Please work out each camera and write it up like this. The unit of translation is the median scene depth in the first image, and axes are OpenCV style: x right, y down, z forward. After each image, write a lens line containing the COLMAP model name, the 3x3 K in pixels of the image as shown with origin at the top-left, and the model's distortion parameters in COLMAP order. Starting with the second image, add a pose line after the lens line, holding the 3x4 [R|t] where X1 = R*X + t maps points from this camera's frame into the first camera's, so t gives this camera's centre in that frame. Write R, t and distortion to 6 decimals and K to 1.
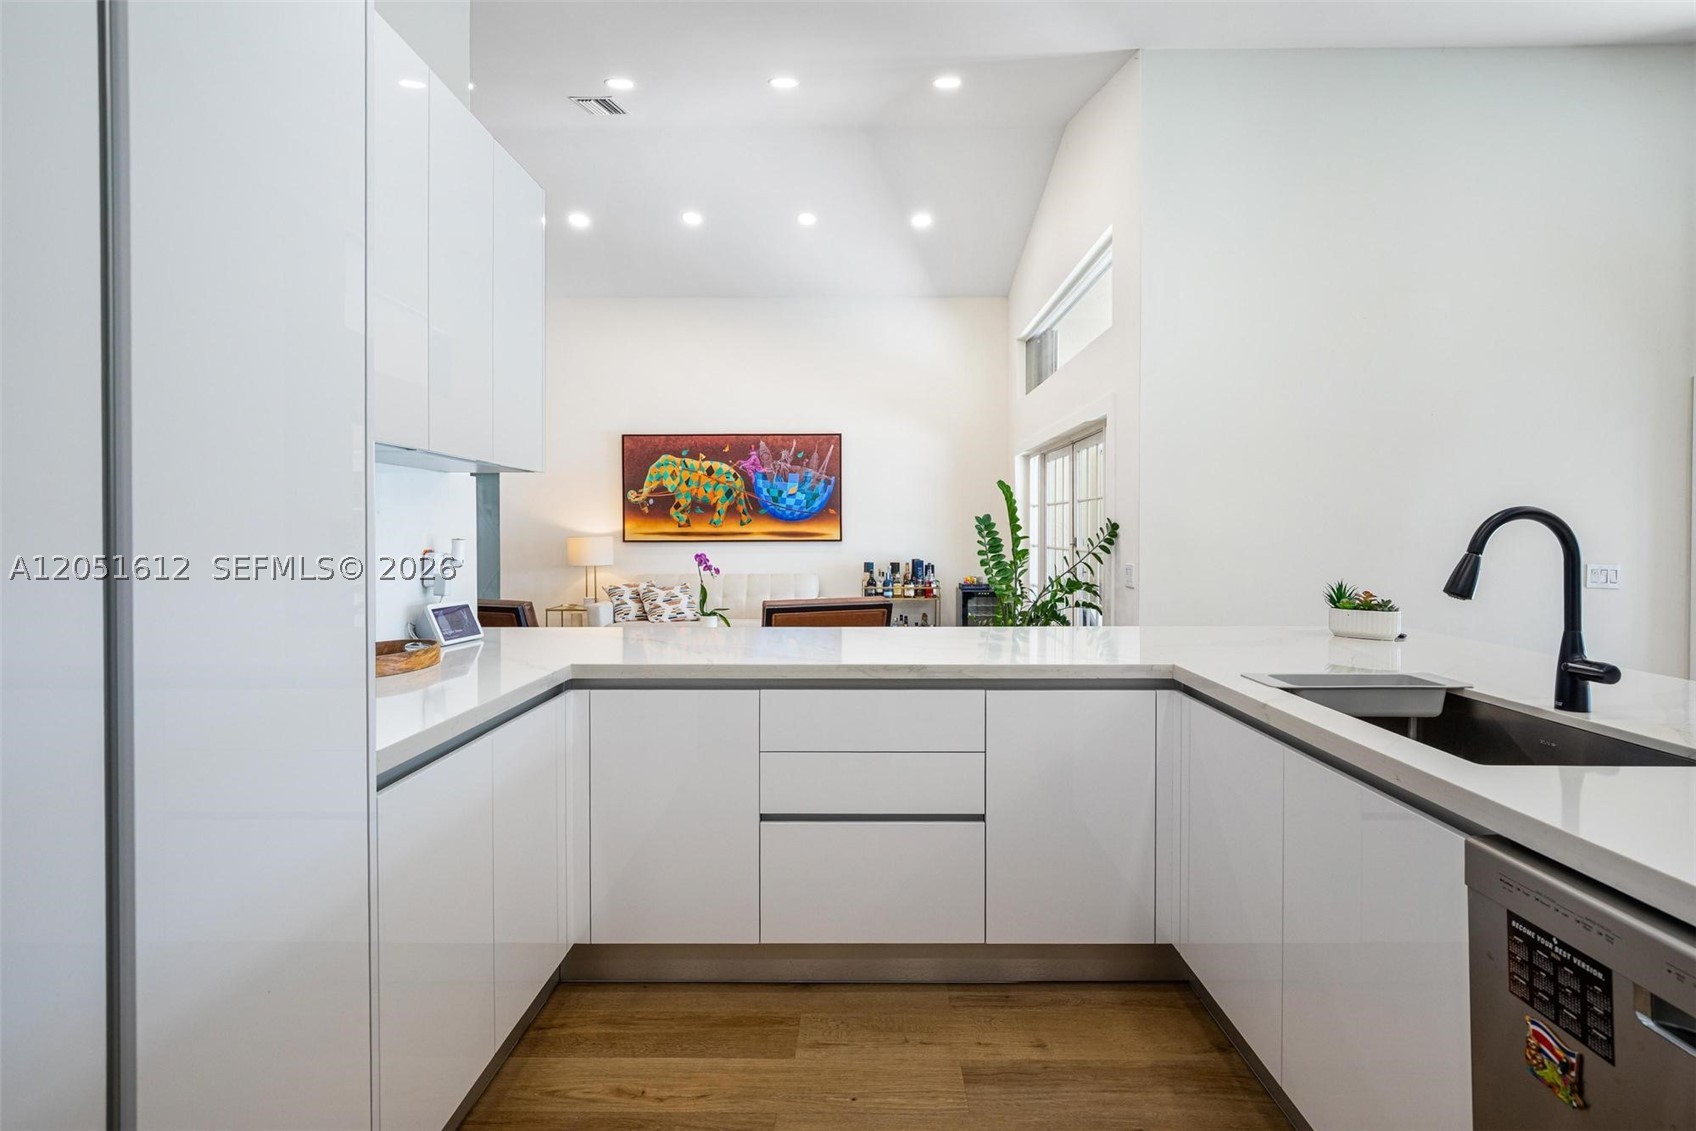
lens RADIAL K [[792.6, 0, 862.8], [0, 792.6, 532.1], [0, 0, 1]] dist [-0.001151, 0.001018]
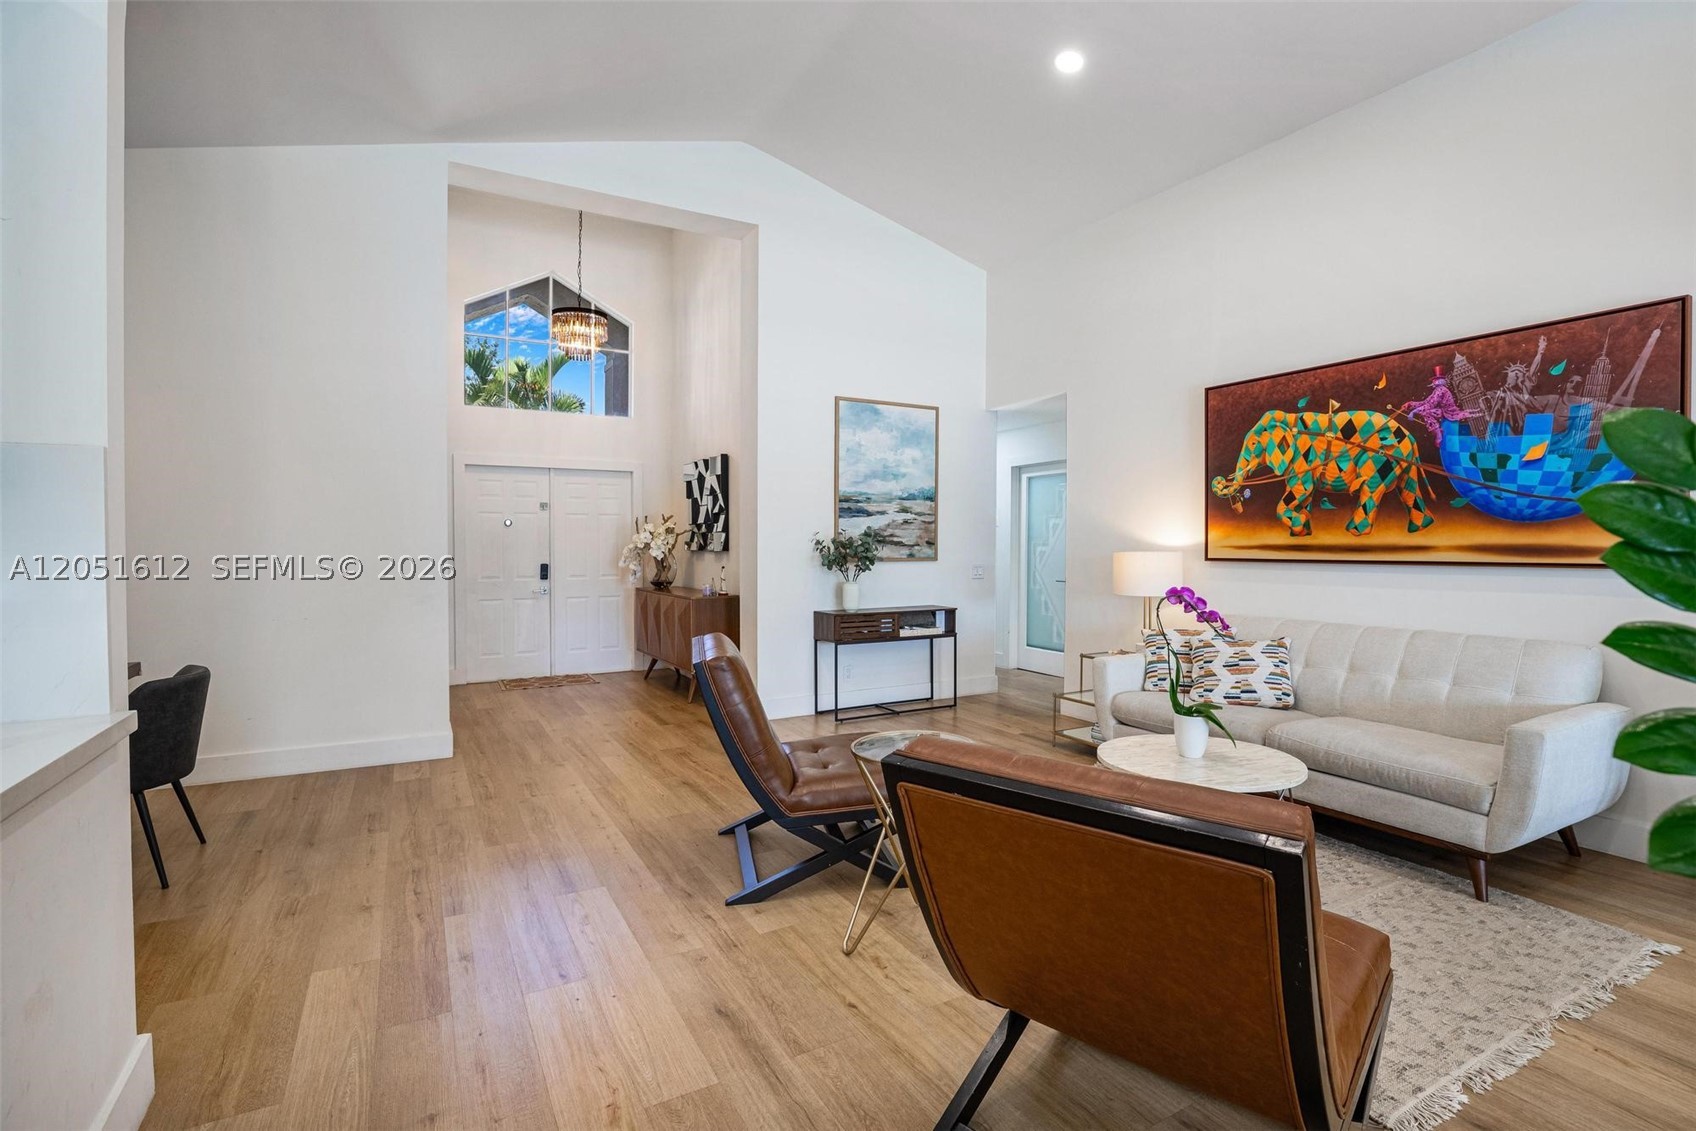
lens RADIAL K [[793.0, 0, 877.6], [0, 793.0, 563.1], [0, 0, 1]] dist [-0.022090, 0.001440]
pose [[0.505695, 0.023152, -0.862402, 0.104218], [-0.001024, 0.999655, 0.026236, -0.001460], [0.862712, -0.012384, 0.505545, 0.460287]]
